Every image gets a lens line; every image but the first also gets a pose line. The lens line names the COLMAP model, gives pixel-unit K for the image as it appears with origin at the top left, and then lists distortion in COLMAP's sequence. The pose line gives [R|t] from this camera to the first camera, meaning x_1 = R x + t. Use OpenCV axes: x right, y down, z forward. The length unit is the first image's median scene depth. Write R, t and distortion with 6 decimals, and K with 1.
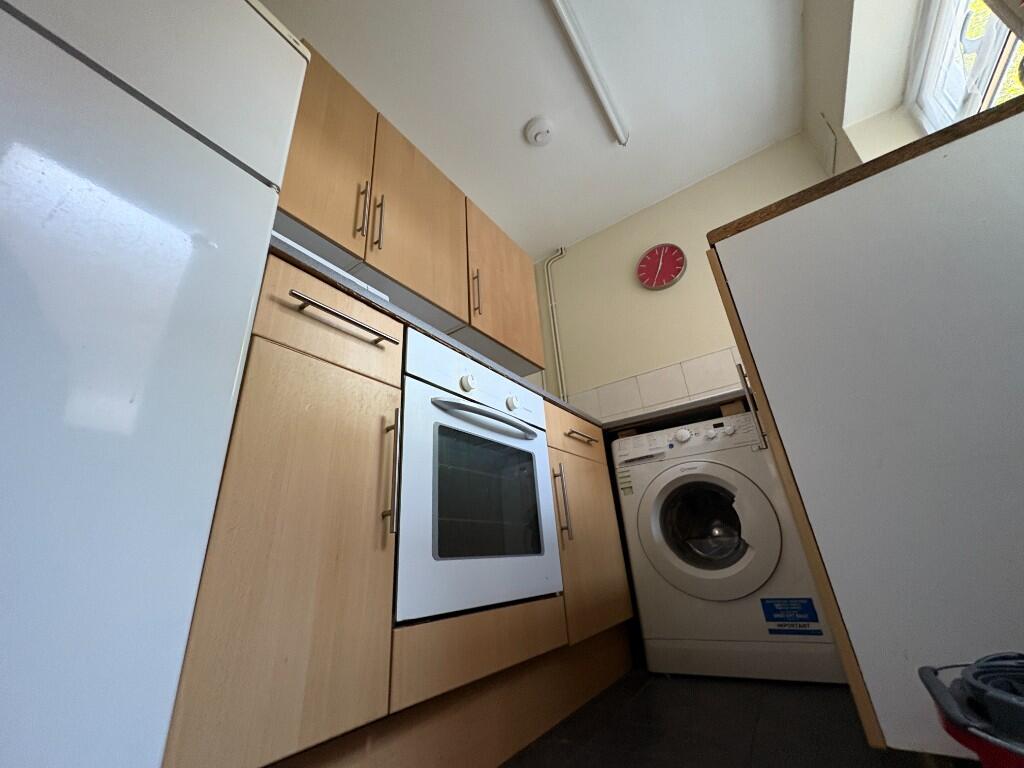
lens RADIAL K [[410.3, 0, 512.0], [0, 410.3, 384.0], [0, 0, 1]] dist [-0.000126, -0.000008]
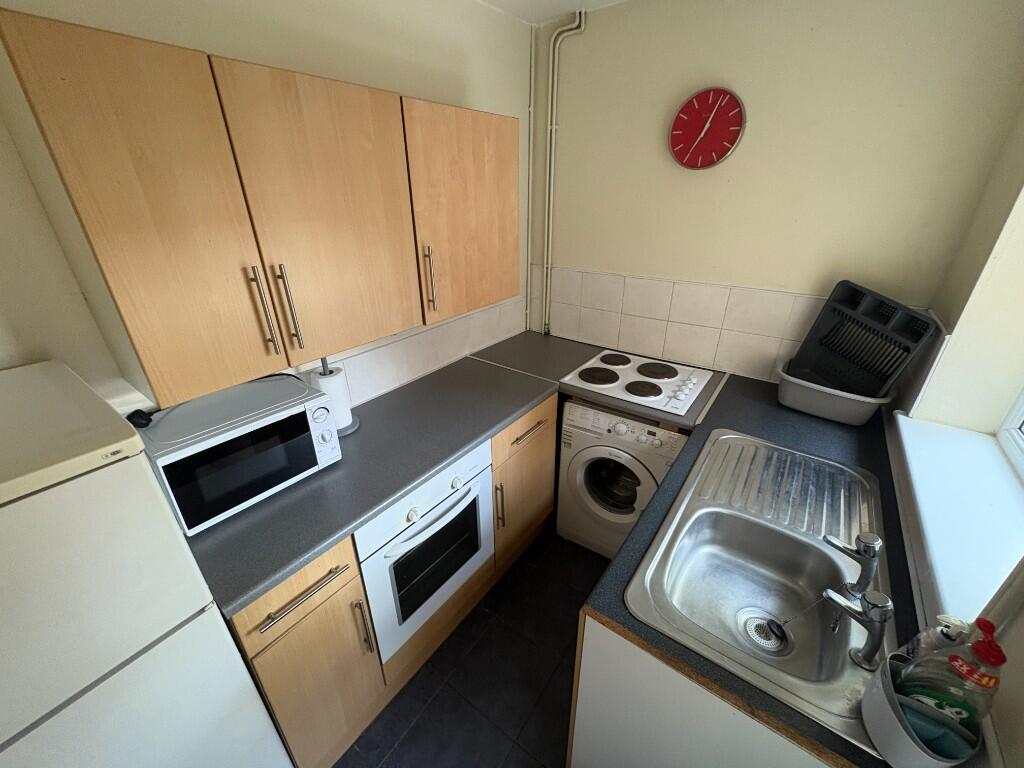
lens RADIAL K [[410.3, 0, 512.0], [0, 410.3, 384.0], [0, 0, 1]] dist [-0.000126, -0.000008]
pose [[0.997590, 0.069387, 0.000208, 0.100628], [-0.045723, 0.655111, 0.754148, -0.751154], [0.052191, -0.752340, 0.656705, 0.311927]]
